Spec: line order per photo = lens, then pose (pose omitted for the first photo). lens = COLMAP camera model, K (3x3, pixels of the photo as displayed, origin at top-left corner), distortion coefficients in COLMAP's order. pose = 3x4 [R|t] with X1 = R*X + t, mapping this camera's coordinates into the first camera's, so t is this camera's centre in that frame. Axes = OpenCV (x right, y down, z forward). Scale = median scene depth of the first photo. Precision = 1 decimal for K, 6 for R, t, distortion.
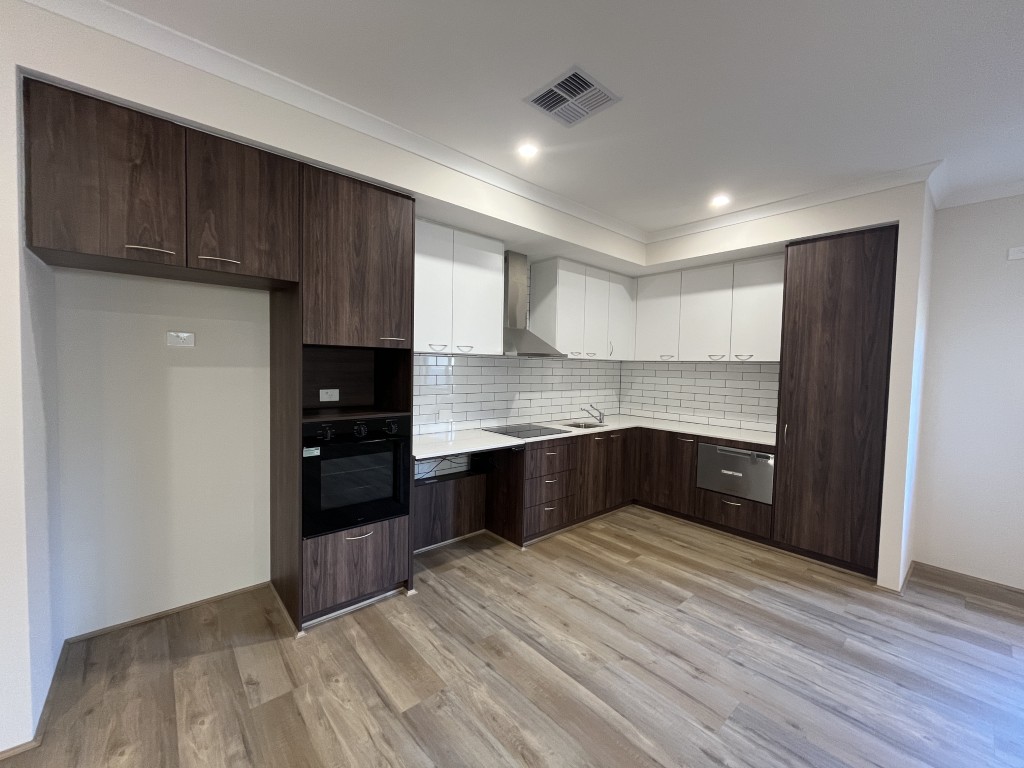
lens RADIAL K [[412.2, 0, 511.7], [0, 412.2, 384.5], [0, 0, 1]] dist [-0.007077, 0.000411]
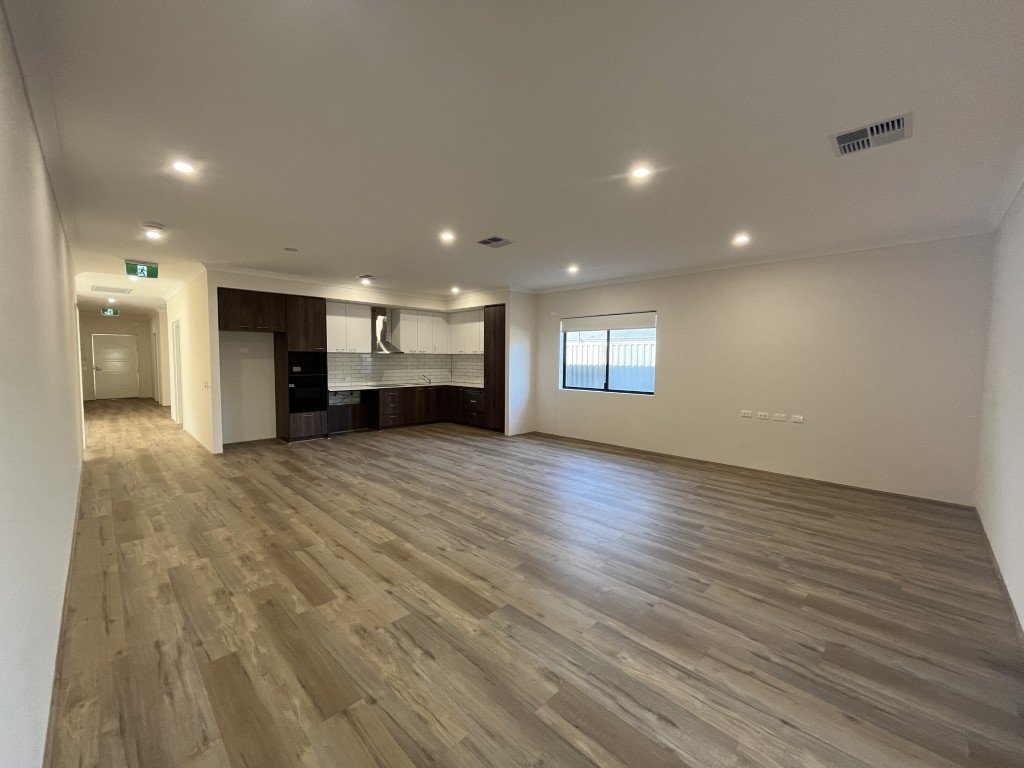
lens RADIAL K [[412.2, 0, 512.7], [0, 412.2, 383.3], [0, 0, 1]] dist [-0.007077, 0.000411]
pose [[0.997235, -0.020085, 0.071547, 0.680184], [0.018907, 0.999675, 0.017113, 0.087620], [-0.071867, -0.015713, 0.997290, -1.577129]]
